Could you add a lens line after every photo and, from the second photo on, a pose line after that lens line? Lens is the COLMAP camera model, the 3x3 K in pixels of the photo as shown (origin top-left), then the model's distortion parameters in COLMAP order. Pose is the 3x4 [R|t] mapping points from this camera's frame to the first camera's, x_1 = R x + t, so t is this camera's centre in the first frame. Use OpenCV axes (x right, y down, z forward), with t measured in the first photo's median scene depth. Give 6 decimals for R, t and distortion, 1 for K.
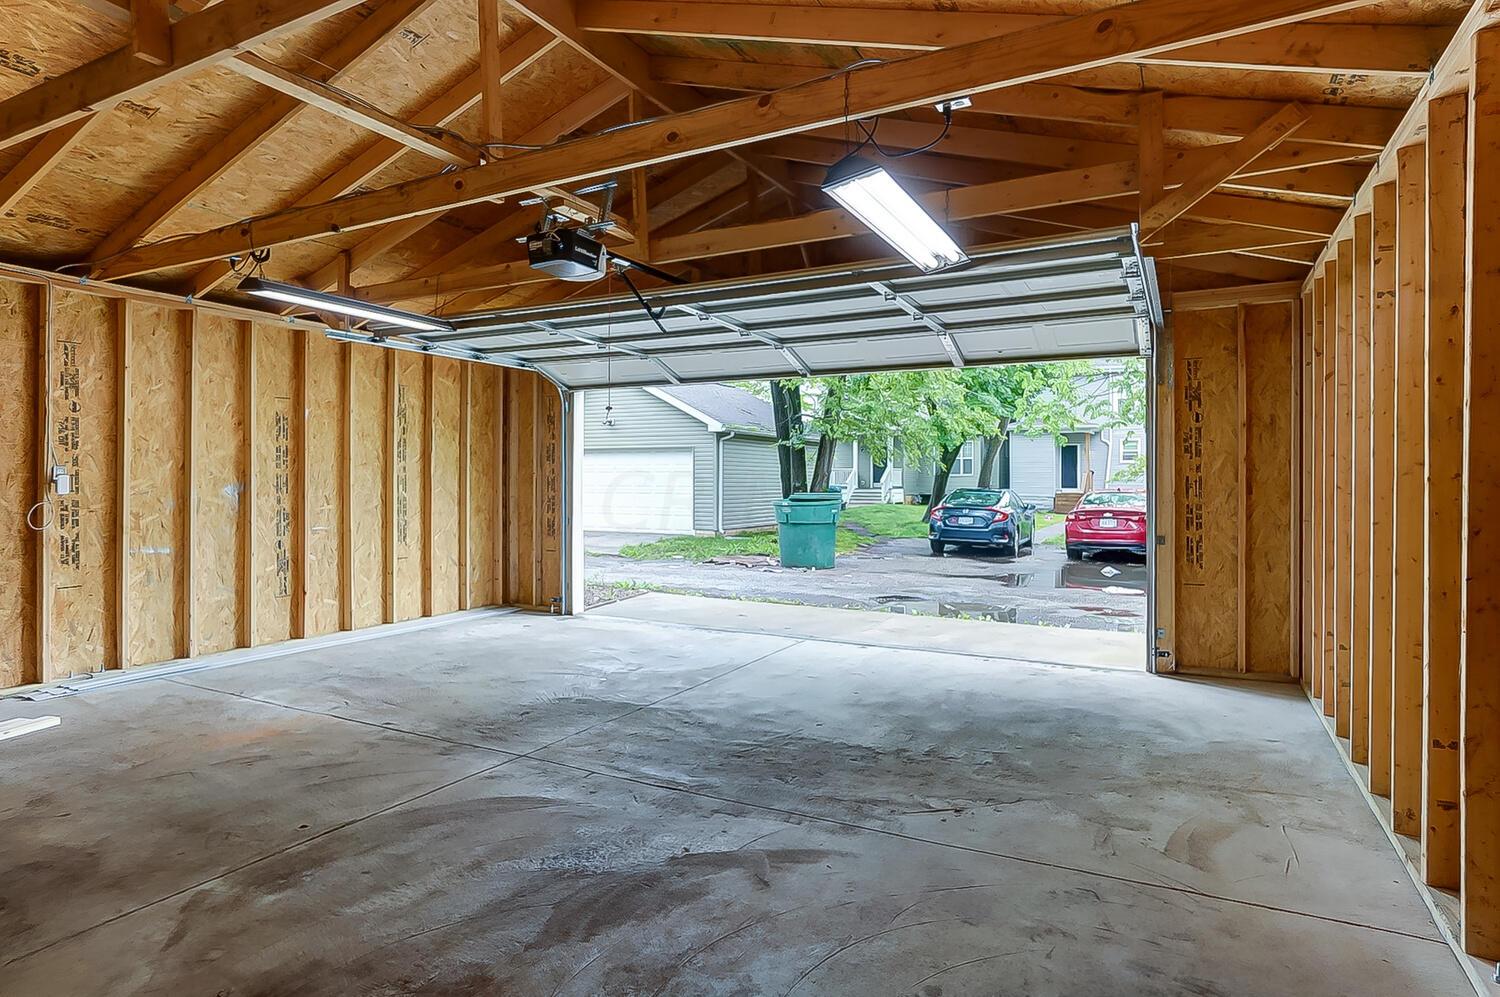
lens RADIAL K [[813.2, 0, 748.3], [0, 813.2, 493.6], [0, 0, 1]] dist [-0.034118, 0.024433]
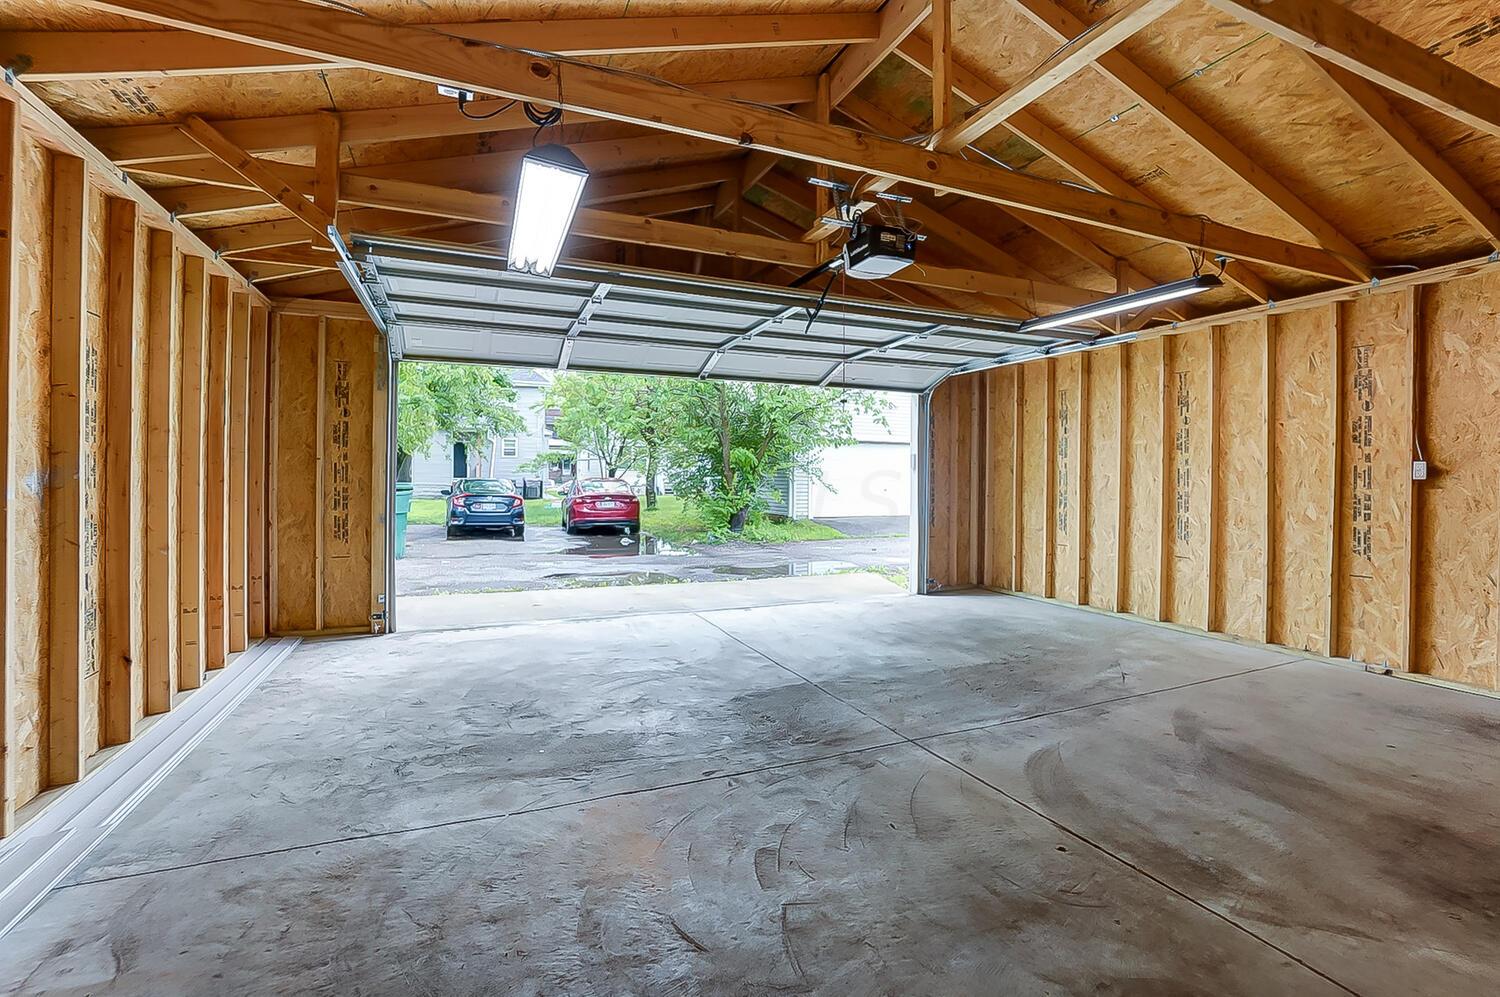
lens RADIAL K [[665.9, 0, 754.8], [0, 665.9, 485.4], [0, 0, 1]] dist [-0.059314, 0.019713]
pose [[0.632761, -0.008929, 0.774296, -1.351276], [0.005376, 0.999960, 0.007138, -0.005172], [-0.774329, -0.000354, 0.632784, 0.813179]]
